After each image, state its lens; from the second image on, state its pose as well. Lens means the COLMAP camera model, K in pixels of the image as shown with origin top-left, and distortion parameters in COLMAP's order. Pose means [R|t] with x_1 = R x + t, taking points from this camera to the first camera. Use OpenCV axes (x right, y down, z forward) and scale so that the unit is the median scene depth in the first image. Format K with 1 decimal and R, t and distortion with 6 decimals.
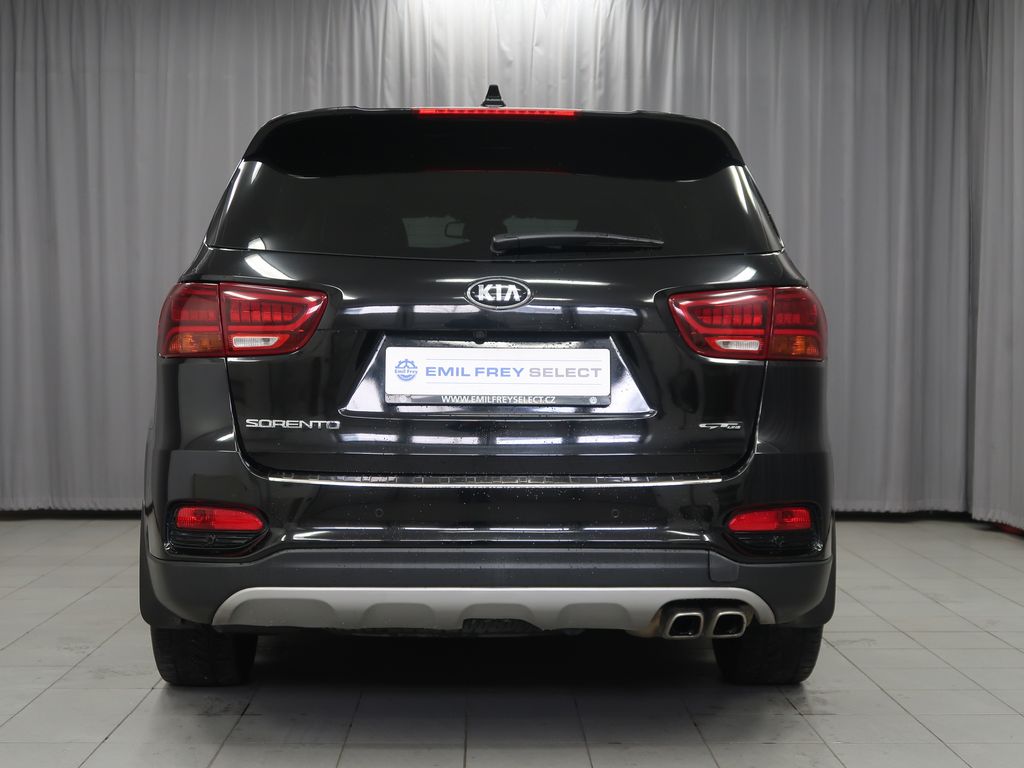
lens RADIAL K [[1566.3, 0, 512.0], [0, 1566.3, 384.0], [0, 0, 1]] dist [-0.060250, -0.011846]
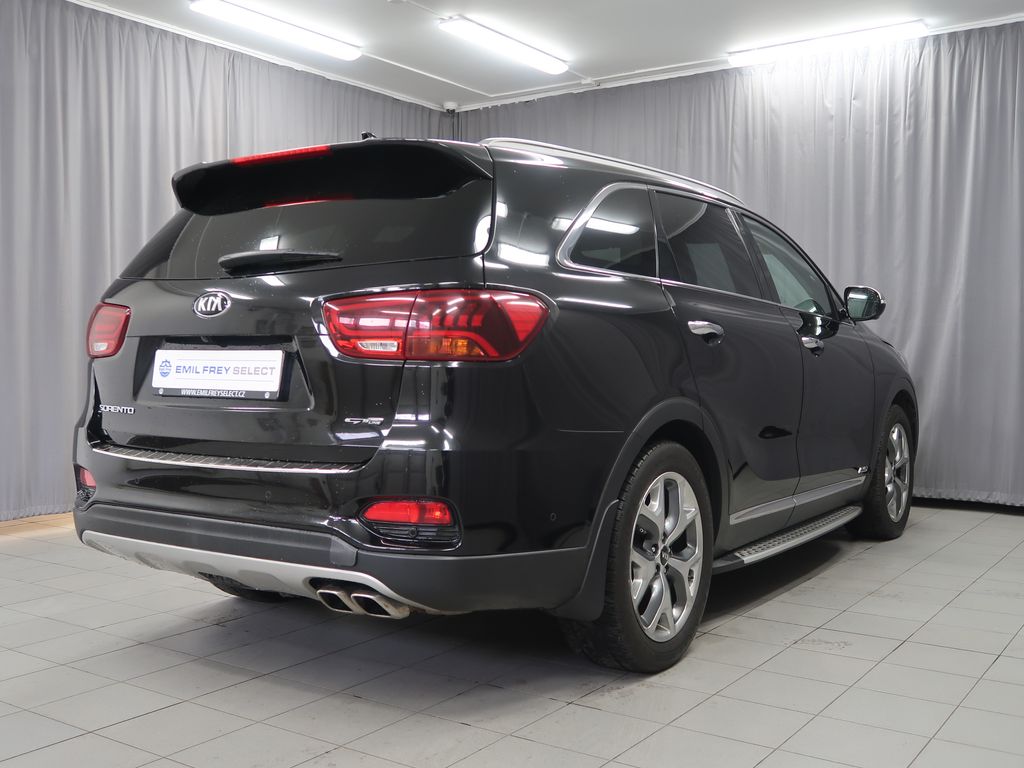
lens RADIAL K [[1061.6, 0, 512.0], [0, 1061.6, 384.0], [0, 0, 1]] dist [-0.010899, -0.005129]
pose [[0.810840, 0.012643, -0.585132, 0.290512], [-0.012860, 0.999910, 0.003785, -0.001331], [0.585127, 0.004455, 0.810930, 0.209597]]
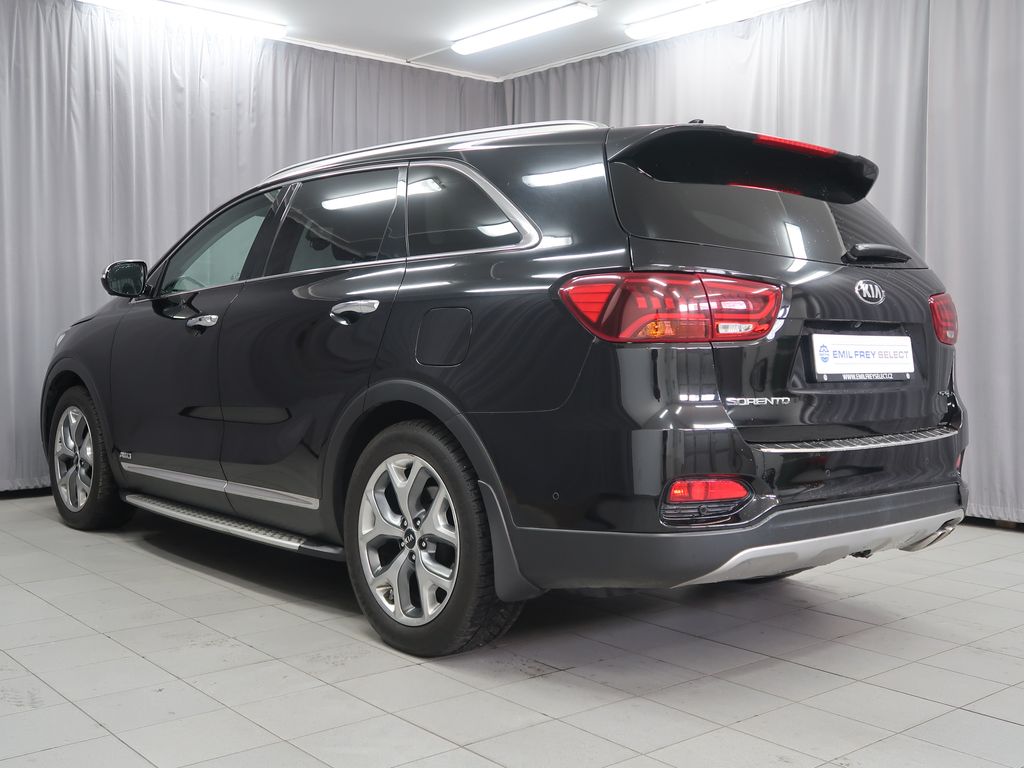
lens RADIAL K [[1107.2, 0, 512.0], [0, 1107.2, 384.0], [0, 0, 1]] dist [0.000532, 0.006069]
pose [[0.774828, -0.021600, 0.631803, -0.350251], [0.010414, 0.999717, 0.021407, -0.002662], [-0.632086, -0.010007, 0.774833, 0.218367]]
